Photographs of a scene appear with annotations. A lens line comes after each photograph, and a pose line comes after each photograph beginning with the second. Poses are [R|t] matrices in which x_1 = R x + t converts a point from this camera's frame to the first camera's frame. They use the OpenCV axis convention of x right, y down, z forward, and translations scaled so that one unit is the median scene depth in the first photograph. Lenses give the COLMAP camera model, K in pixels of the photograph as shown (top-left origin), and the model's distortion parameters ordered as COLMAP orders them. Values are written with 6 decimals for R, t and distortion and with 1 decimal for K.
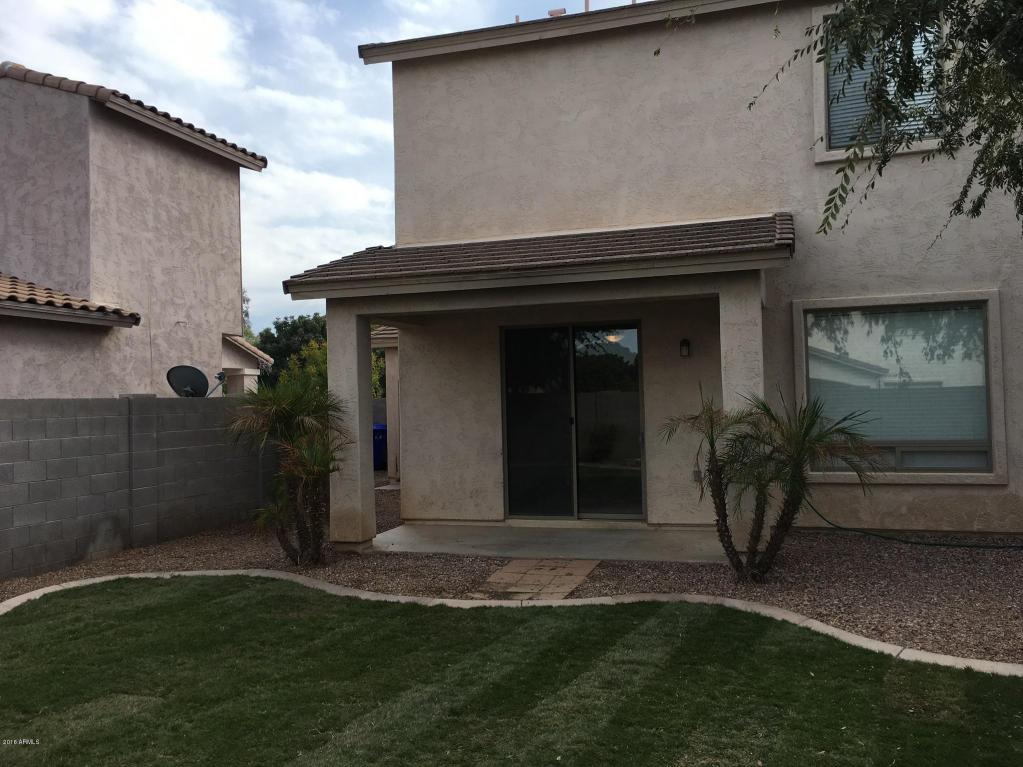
lens RADIAL K [[868.2, 0, 510.8], [0, 868.2, 370.3], [0, 0, 1]] dist [0.081437, -0.112356]
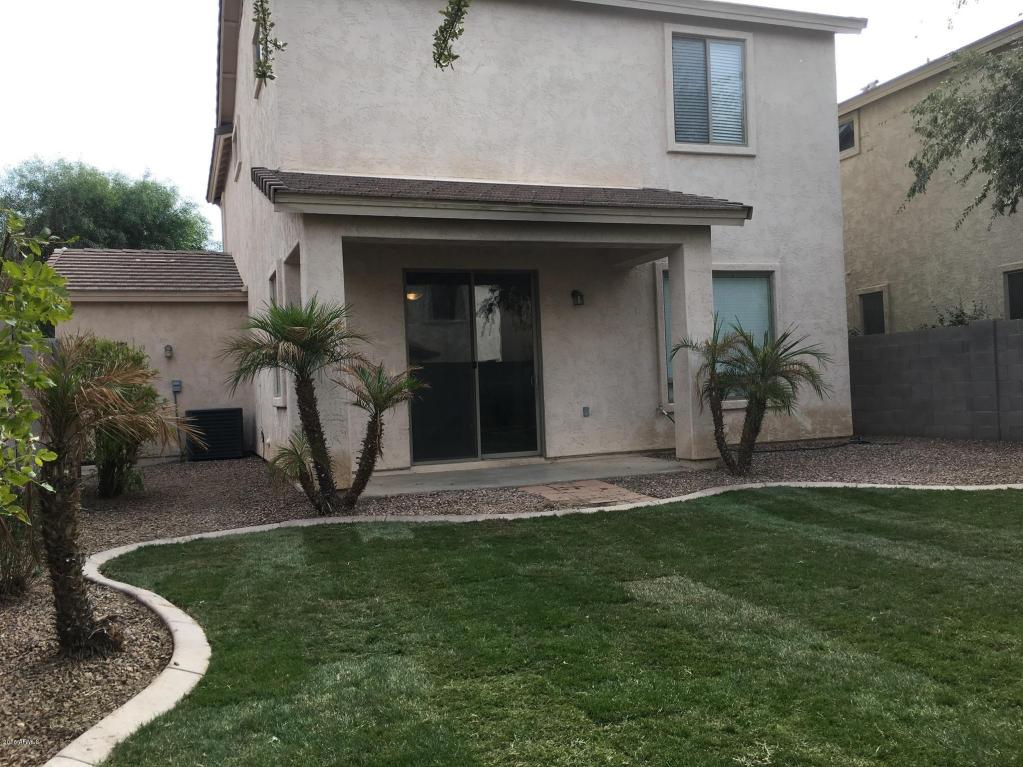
lens RADIAL K [[868.2, 0, 510.8], [0, 868.2, 370.3], [0, 0, 1]] dist [0.081437, -0.112356]
pose [[0.786579, 0.007085, 0.617450, -0.542592], [0.002636, 0.999887, -0.014832, 0.081954], [-0.617485, 0.013294, 0.786471, 0.172222]]
